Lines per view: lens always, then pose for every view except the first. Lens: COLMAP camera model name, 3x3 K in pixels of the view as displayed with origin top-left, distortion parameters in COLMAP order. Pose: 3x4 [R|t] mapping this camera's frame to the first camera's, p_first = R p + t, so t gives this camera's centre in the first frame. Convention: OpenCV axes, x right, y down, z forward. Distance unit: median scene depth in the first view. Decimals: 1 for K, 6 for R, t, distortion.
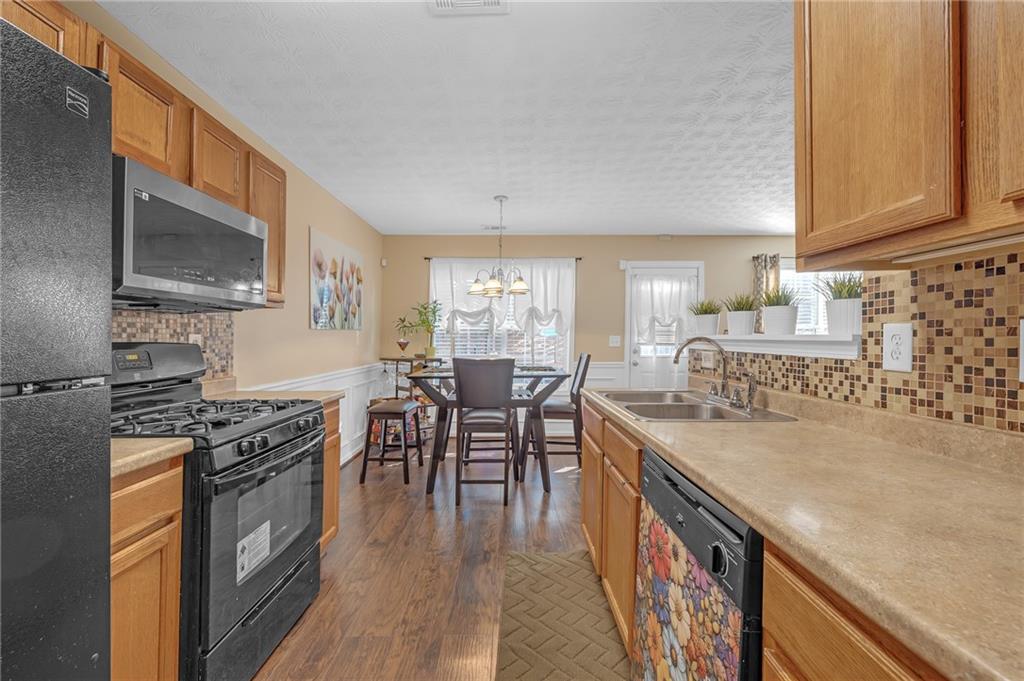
lens RADIAL K [[434.0, 0, 510.6], [0, 434.0, 339.0], [0, 0, 1]] dist [-0.001985, 0.000008]
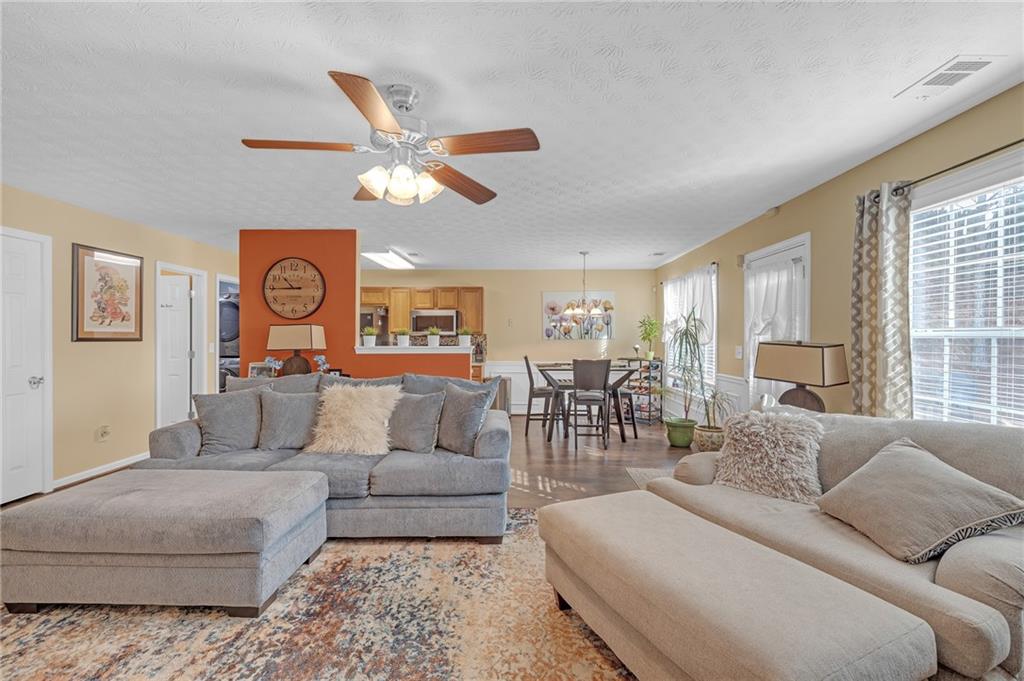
lens RADIAL K [[434.0, 0, 510.6], [0, 434.0, 339.0], [0, 0, 1]] dist [-0.001985, 0.000008]
pose [[-0.032607, 0.004206, -0.999459, 1.110960], [-0.004369, 0.999981, 0.004351, -0.023454], [0.999459, 0.004509, -0.032588, 0.592827]]
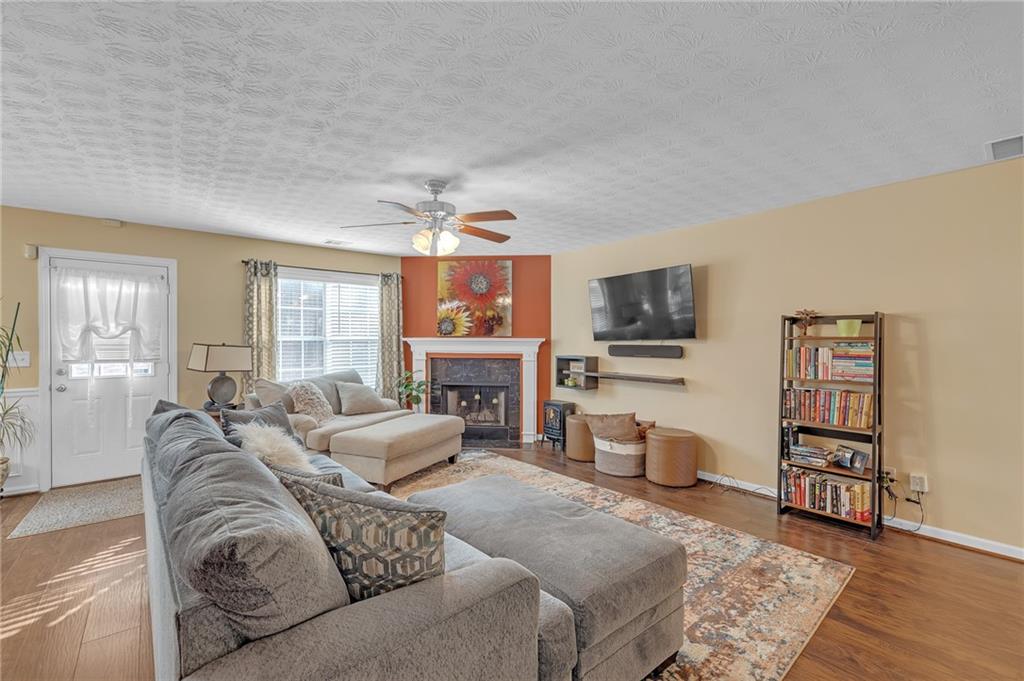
lens RADIAL K [[434.0, 0, 510.6], [0, 434.0, 339.0], [0, 0, 1]] dist [-0.001985, 0.000008]
pose [[0.776988, 0.000864, 0.629515, 0.426788], [-0.001164, 0.999999, 0.000065, -0.028973], [-0.629515, -0.000783, 0.776988, -0.049409]]
